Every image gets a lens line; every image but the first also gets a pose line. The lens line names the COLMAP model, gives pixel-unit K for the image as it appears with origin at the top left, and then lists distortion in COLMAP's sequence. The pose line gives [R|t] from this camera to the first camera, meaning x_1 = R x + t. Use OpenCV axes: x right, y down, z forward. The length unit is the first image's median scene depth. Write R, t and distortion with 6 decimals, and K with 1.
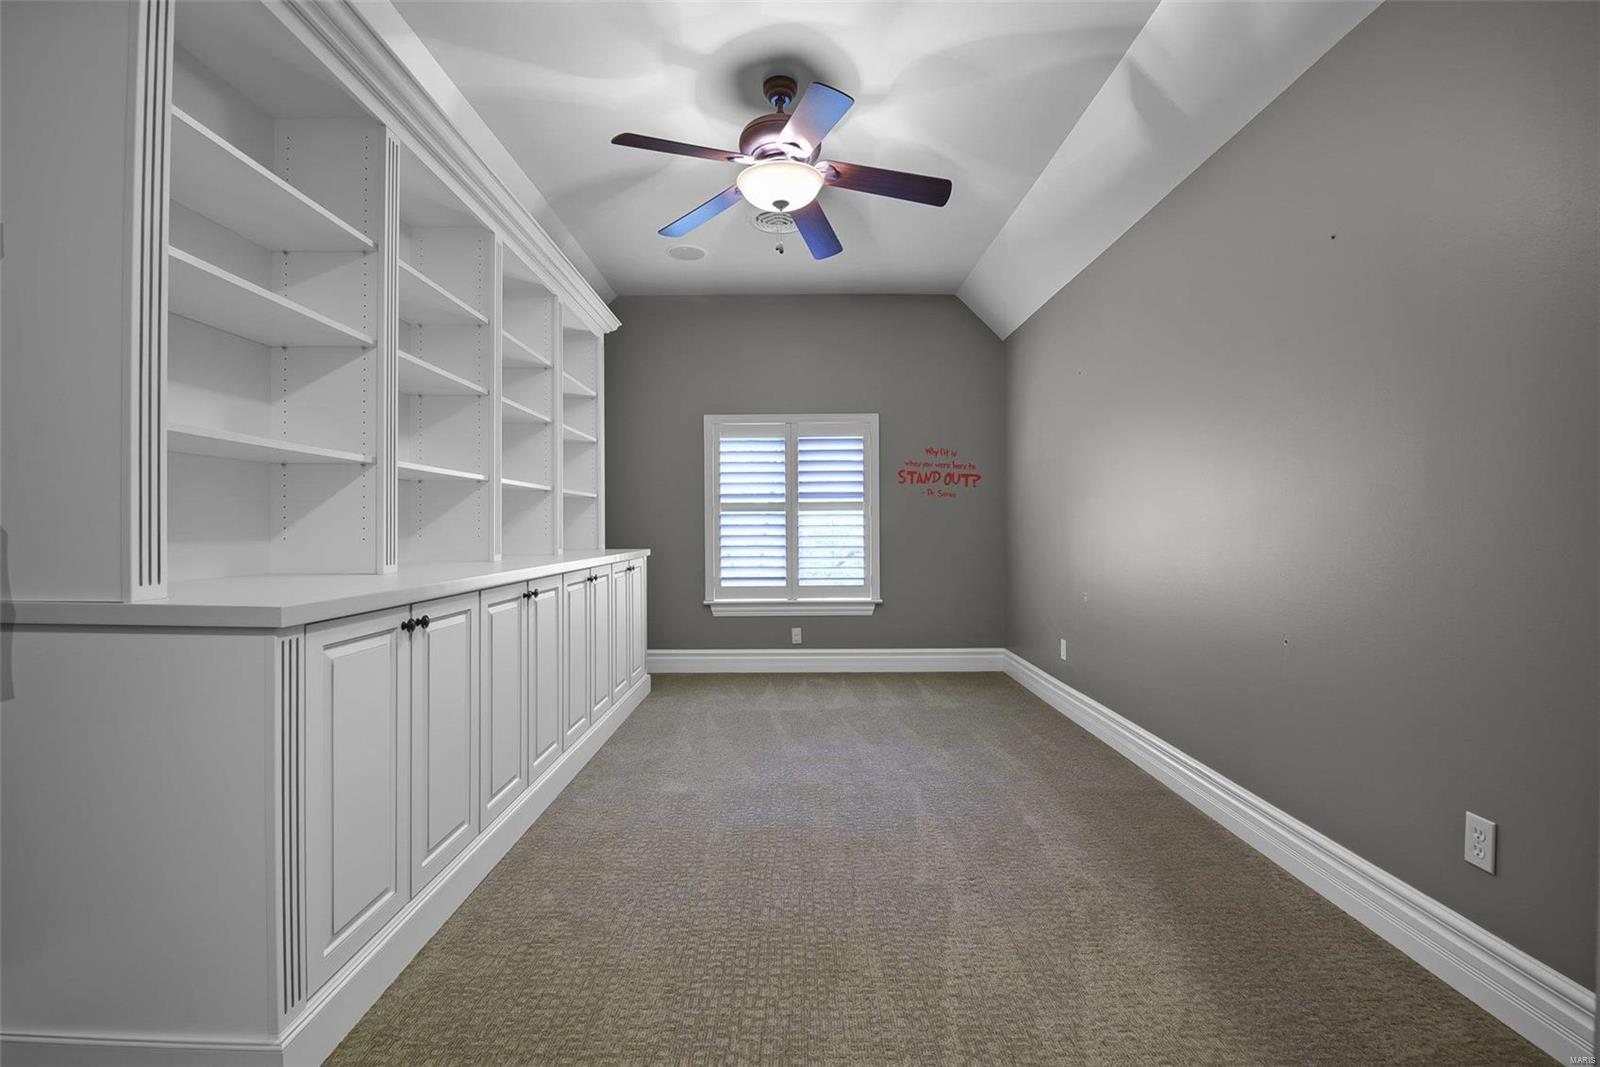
lens RADIAL K [[698.6, 0, 795.3], [0, 698.6, 530.2], [0, 0, 1]] dist [-0.003704, -0.007714]
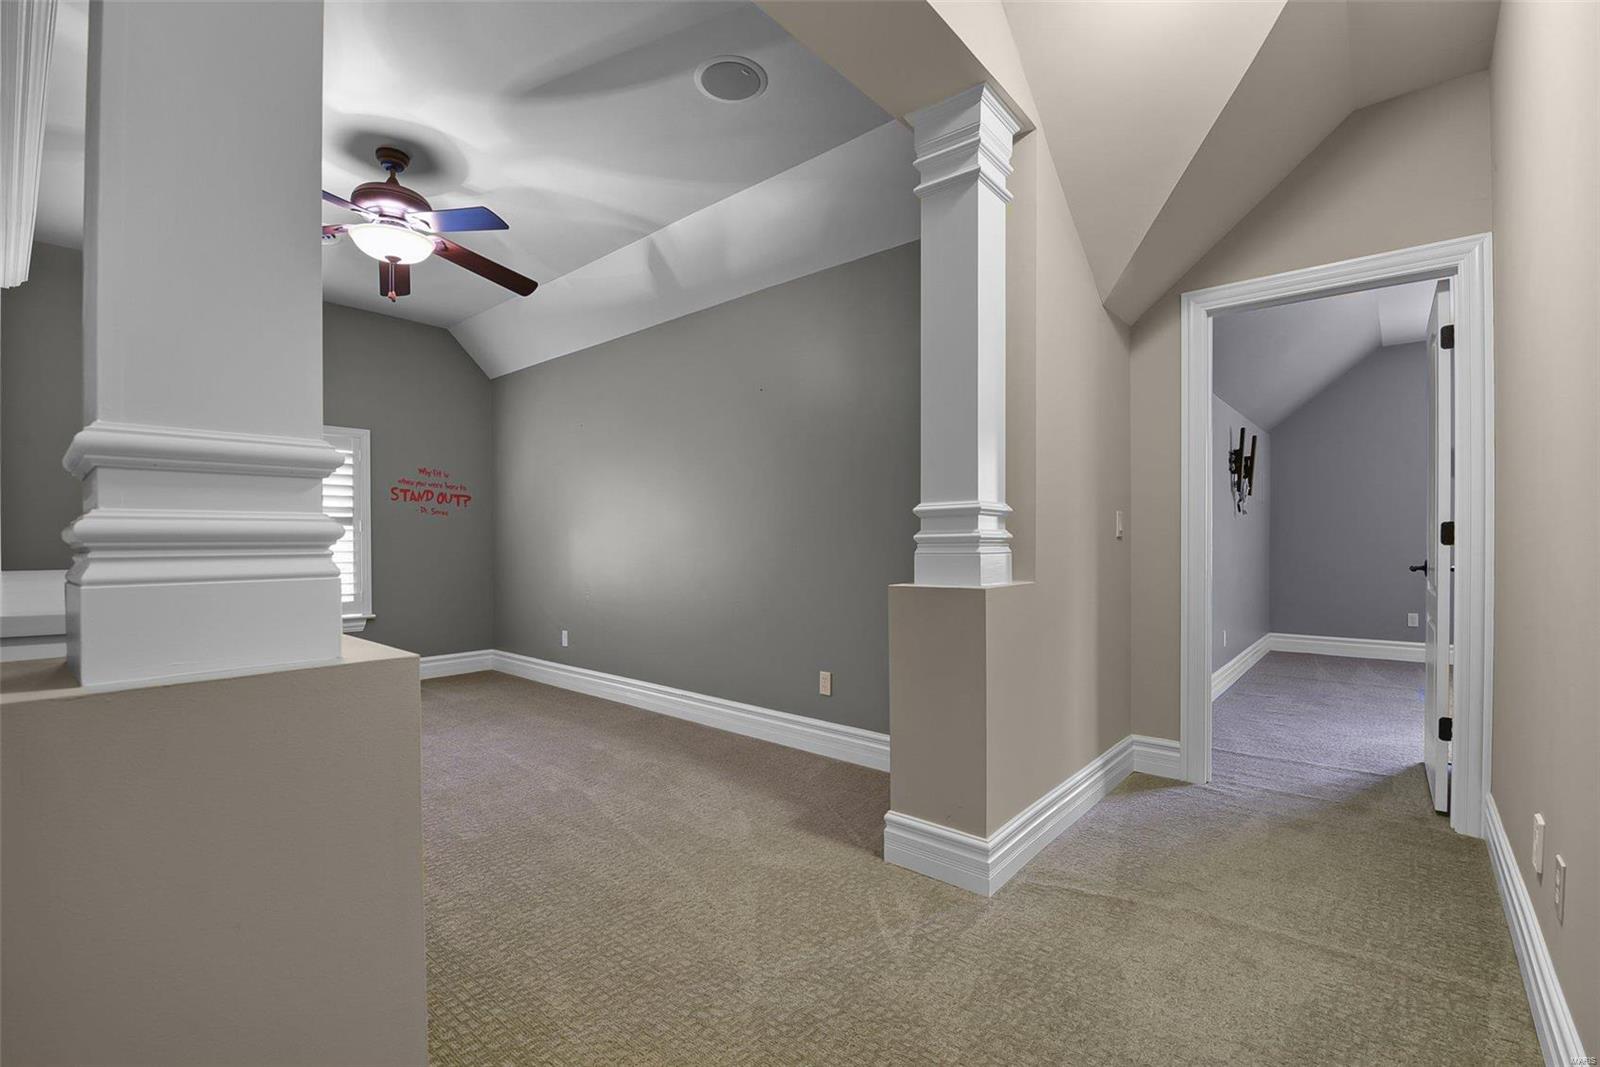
lens RADIAL K [[698.6, 0, 803.3], [0, 698.6, 540.2], [0, 0, 1]] dist [-0.003704, -0.007714]
pose [[0.655290, 0.003112, 0.755371, -0.230794], [0.003481, 0.999968, -0.007139, 0.001259], [-0.755370, 0.007308, 0.655258, -0.131095]]
